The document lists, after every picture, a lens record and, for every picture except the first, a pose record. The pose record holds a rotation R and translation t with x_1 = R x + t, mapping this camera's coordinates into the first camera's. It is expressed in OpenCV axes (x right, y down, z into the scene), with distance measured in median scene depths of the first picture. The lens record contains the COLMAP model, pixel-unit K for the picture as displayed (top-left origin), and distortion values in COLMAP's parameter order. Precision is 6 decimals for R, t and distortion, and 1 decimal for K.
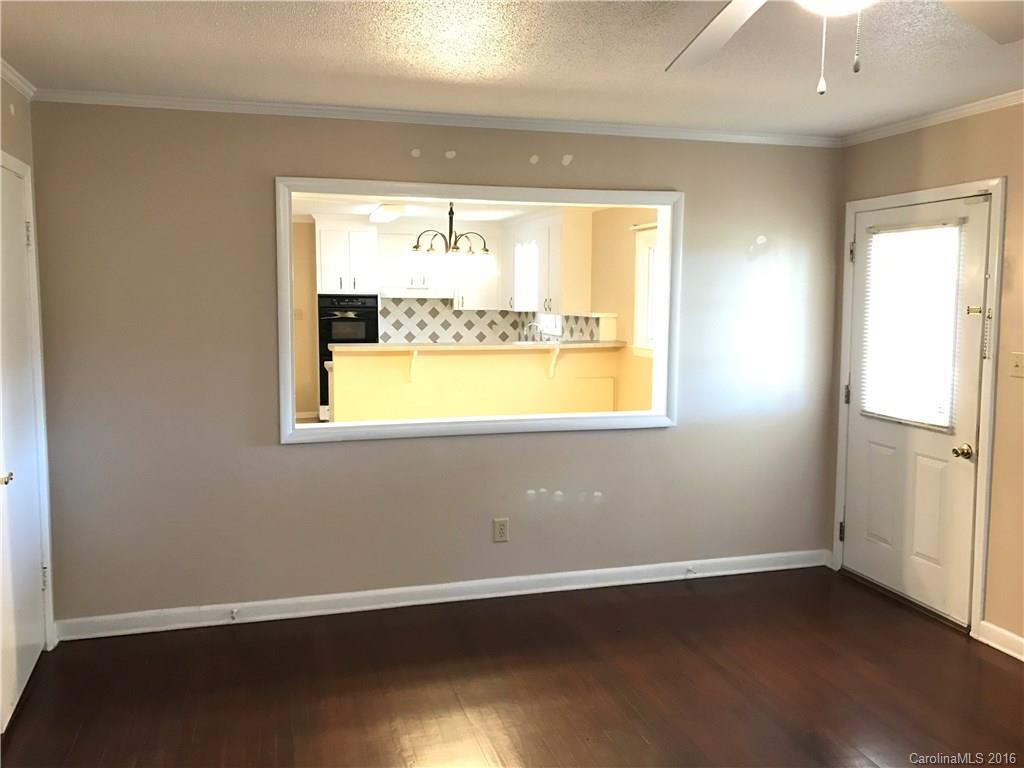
lens RADIAL K [[821.2, 0, 514.0], [0, 821.2, 371.8], [0, 0, 1]] dist [-0.008296, -0.010206]
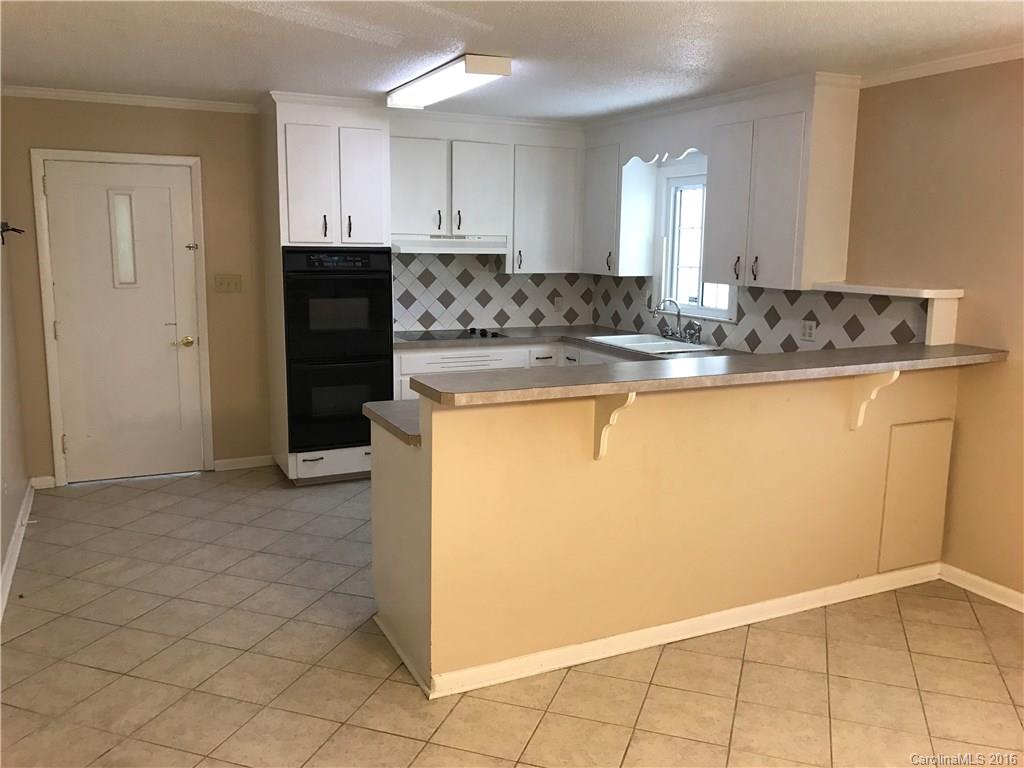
lens RADIAL K [[842.1, 0, 496.7], [0, 842.1, 383.4], [0, 0, 1]] dist [0.001604, -0.005636]
pose [[0.985978, -0.024929, 0.165001, -0.180312], [0.012341, 0.996964, 0.076879, -0.043565], [-0.166417, -0.073765, 0.983293, 0.406055]]
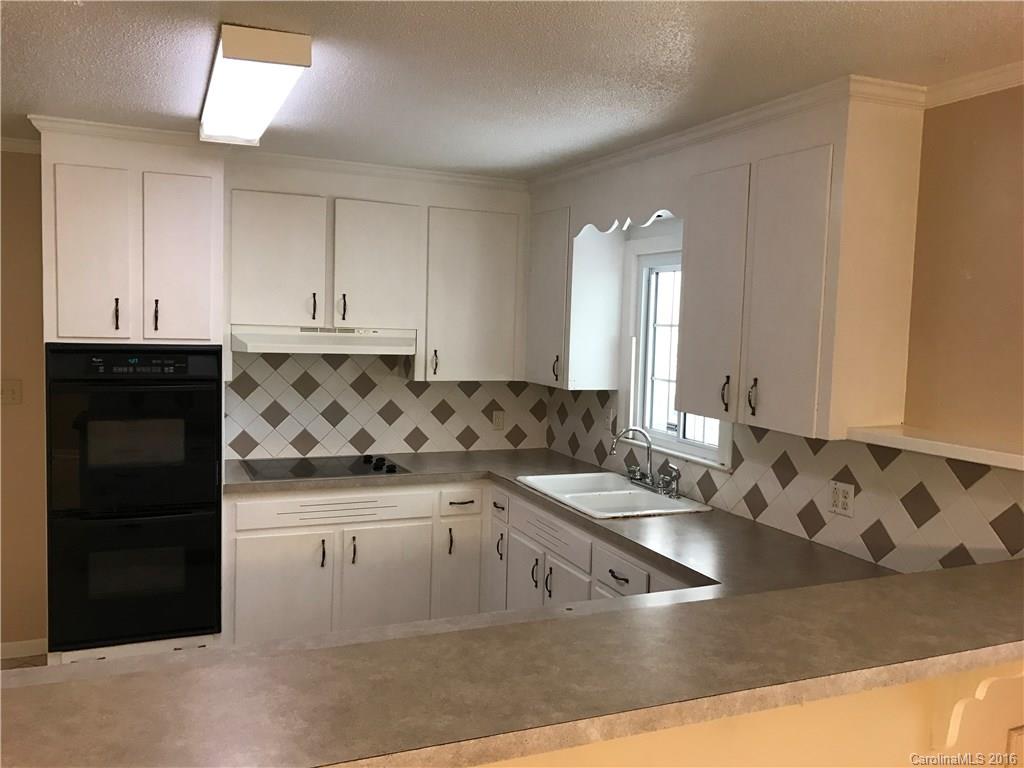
lens RADIAL K [[821.2, 0, 514.0], [0, 821.2, 371.8], [0, 0, 1]] dist [-0.008296, -0.010206]
pose [[0.989058, 0.014594, 0.146803, -0.084466], [-0.011131, 0.999641, -0.024382, -0.070517], [-0.147106, 0.022481, 0.988865, 0.577590]]
